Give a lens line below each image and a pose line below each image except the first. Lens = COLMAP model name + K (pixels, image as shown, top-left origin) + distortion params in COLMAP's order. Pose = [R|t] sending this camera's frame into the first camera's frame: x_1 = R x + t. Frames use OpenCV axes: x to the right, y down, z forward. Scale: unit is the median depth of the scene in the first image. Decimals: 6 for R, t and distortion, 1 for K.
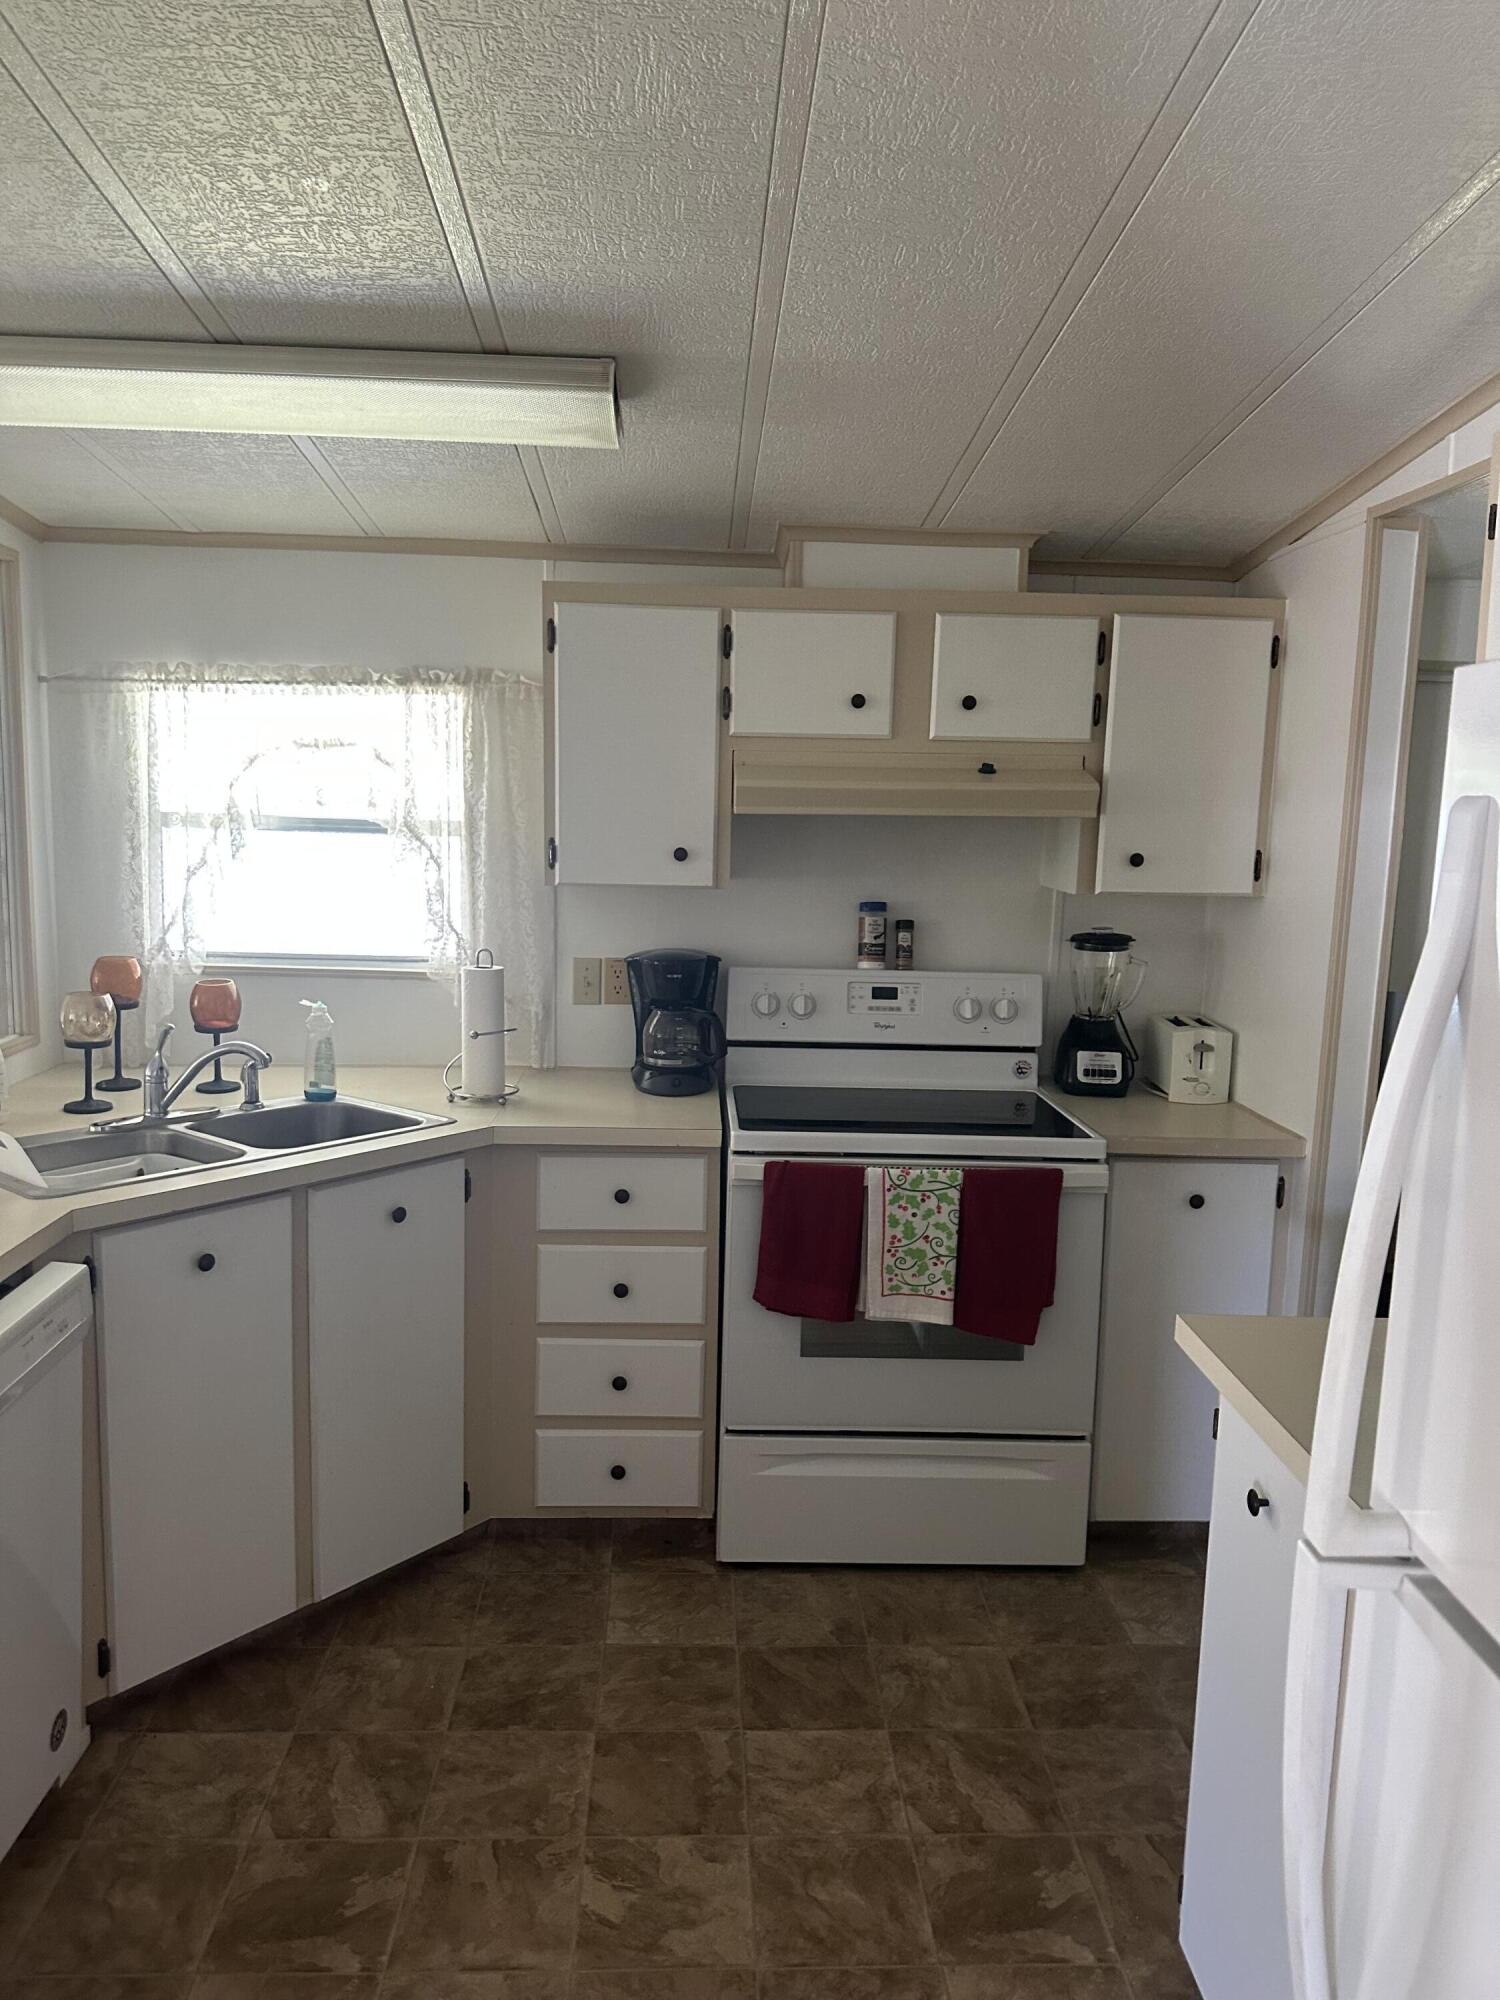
lens RADIAL K [[1399.8, 0, 741.1], [0, 1399.8, 1002.2], [0, 0, 1]] dist [0.006643, 0.001204]
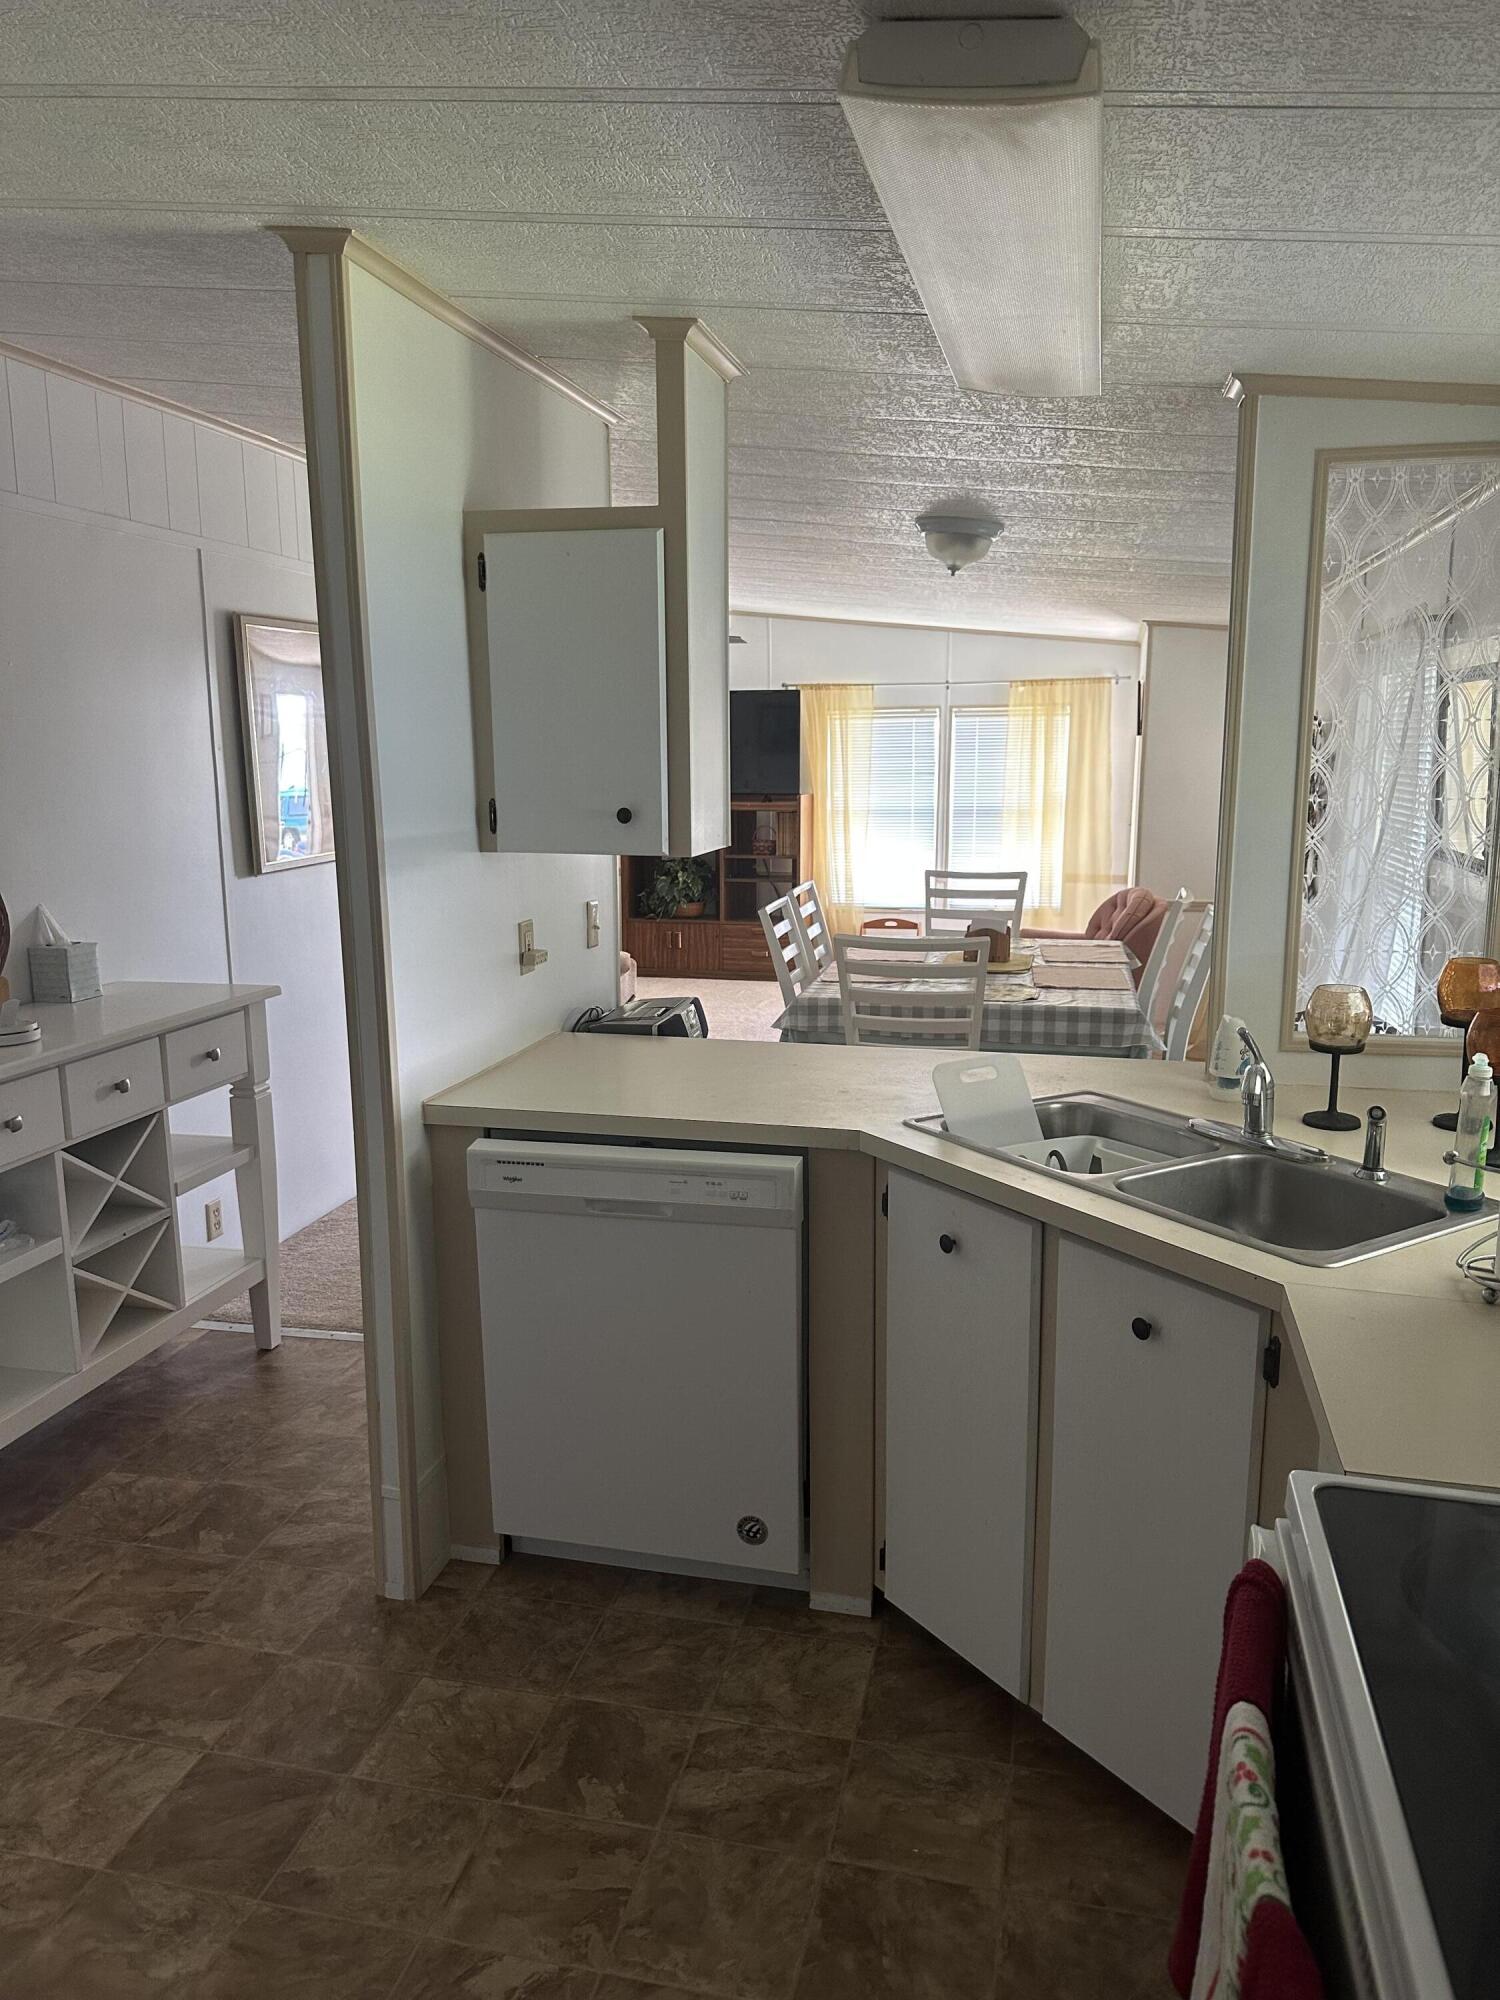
lens RADIAL K [[1399.8, 0, 770.3], [0, 1399.8, 1105.6], [0, 0, 1]] dist [0.006643, 0.001204]
pose [[-0.261525, 0.223719, -0.938911, 0.579892], [-0.123943, 0.956929, 0.262536, -0.161792], [0.957206, 0.185031, -0.222533, 1.252503]]
